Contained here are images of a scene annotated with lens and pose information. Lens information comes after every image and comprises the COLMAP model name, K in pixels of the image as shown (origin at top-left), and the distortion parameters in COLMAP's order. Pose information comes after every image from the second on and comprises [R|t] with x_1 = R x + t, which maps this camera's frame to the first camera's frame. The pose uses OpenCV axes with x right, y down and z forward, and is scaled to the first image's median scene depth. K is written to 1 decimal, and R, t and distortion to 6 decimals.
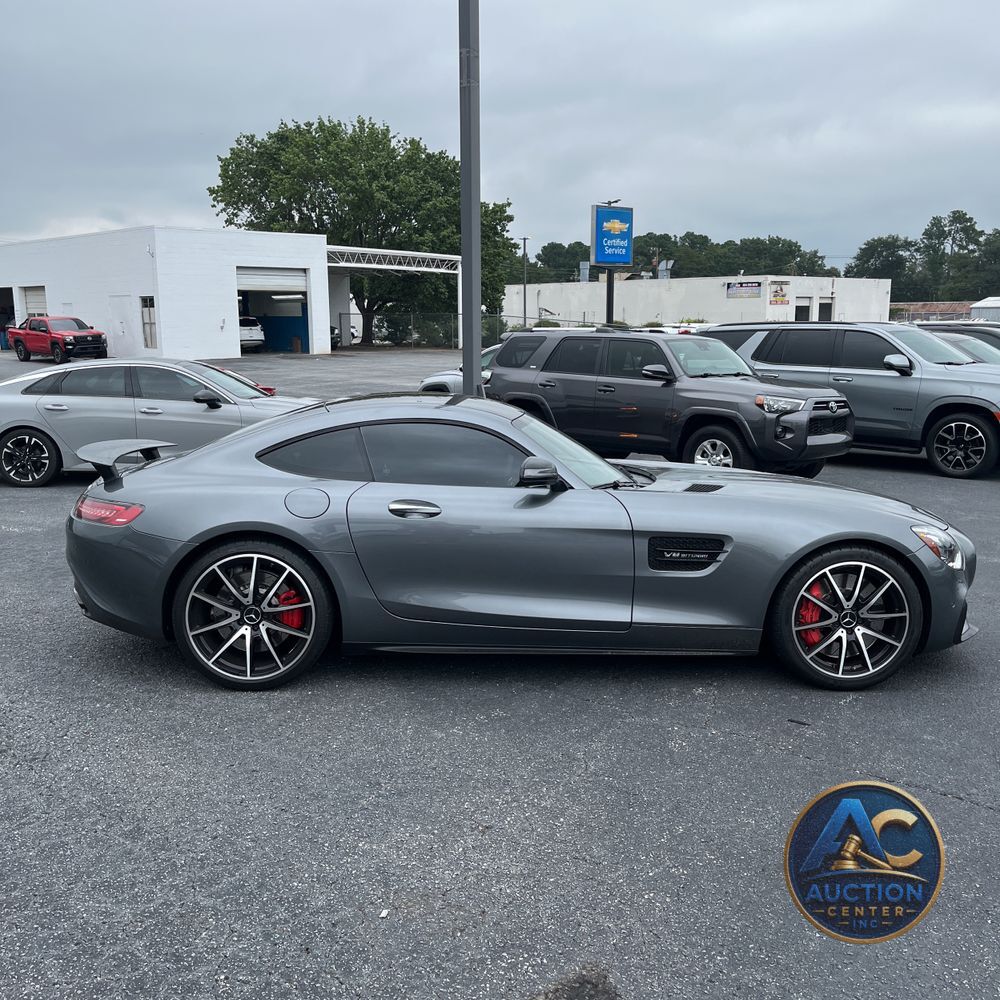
lens RADIAL K [[1017.0, 0, 500.0], [0, 1017.0, 500.0], [0, 0, 1]] dist [0.062534, -0.110181]
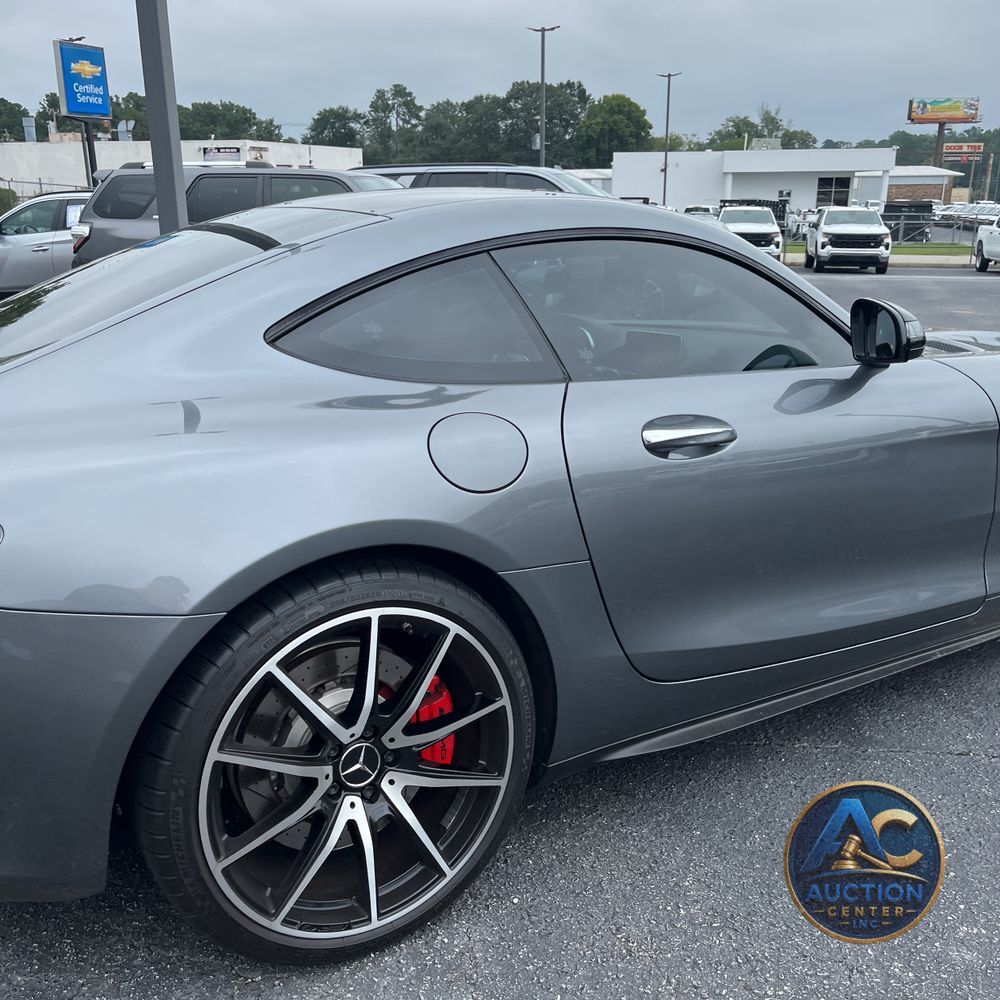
lens RADIAL K [[1015.3, 0, 495.0], [0, 1015.3, 513.4], [0, 0, 1]] dist [0.042288, -0.048636]
pose [[0.874973, -0.146095, 0.461604, -0.056934], [0.085950, 0.985115, 0.148863, -0.004717], [-0.476481, -0.090576, 0.874506, 0.104392]]
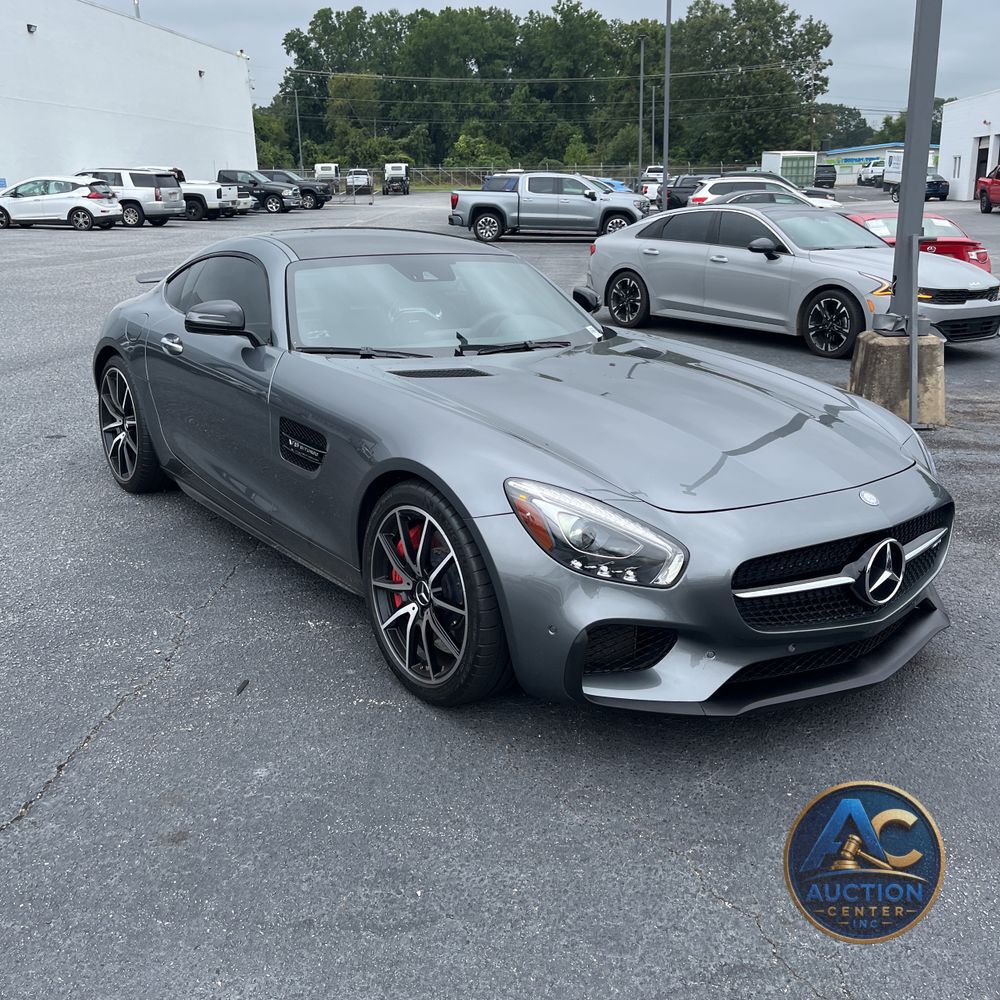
lens RADIAL K [[1027.1, 0, 500.0], [0, 1027.1, 500.0], [0, 0, 1]] dist [0.036224, -0.028142]
pose [[0.561496, 0.231923, -0.794313, 0.143460], [-0.124300, 0.972667, 0.196132, -0.012517], [0.818090, -0.011394, 0.574977, 0.108913]]
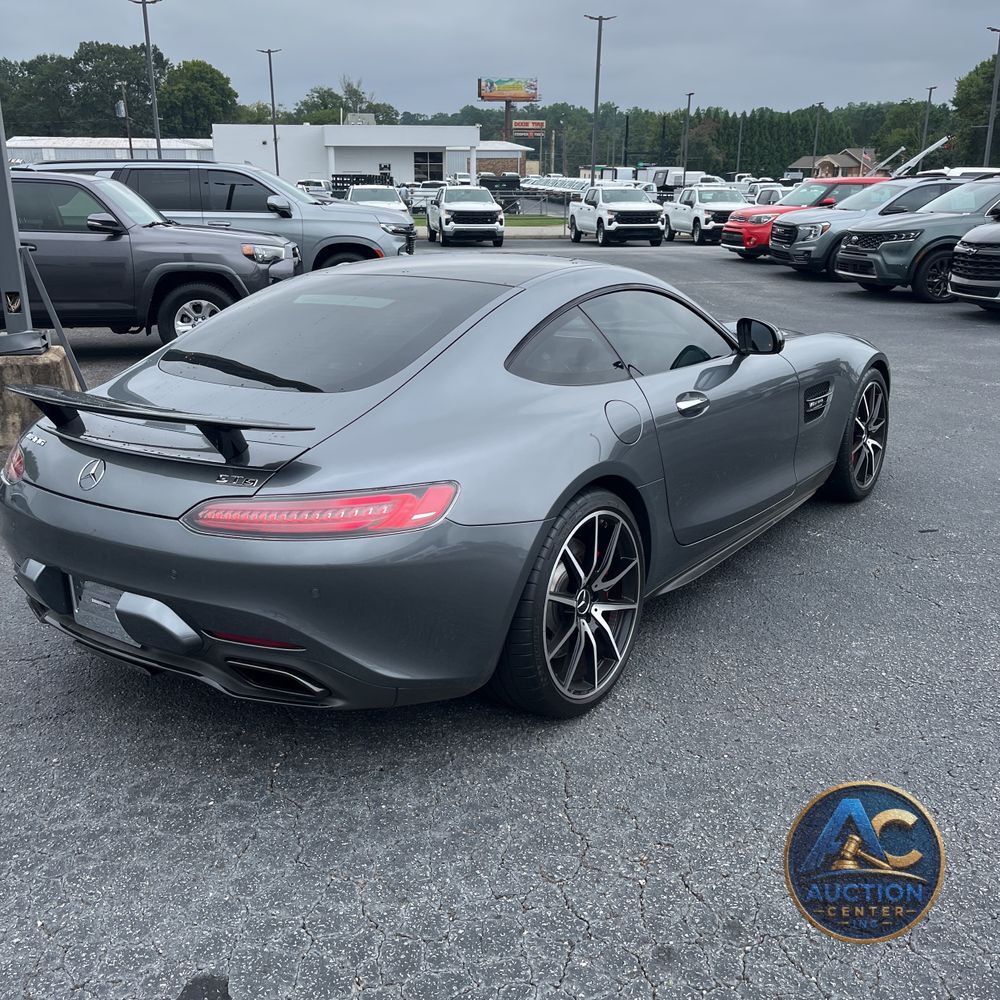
lens RADIAL K [[1018.9, 0, 500.0], [0, 1018.9, 500.0], [0, 0, 1]] dist [-0.004432, 0.008702]
pose [[0.628721, -0.241462, 0.739193, -0.120208], [0.130337, 0.969844, 0.205948, -0.015482], [-0.766630, -0.033139, 0.641233, 0.097525]]
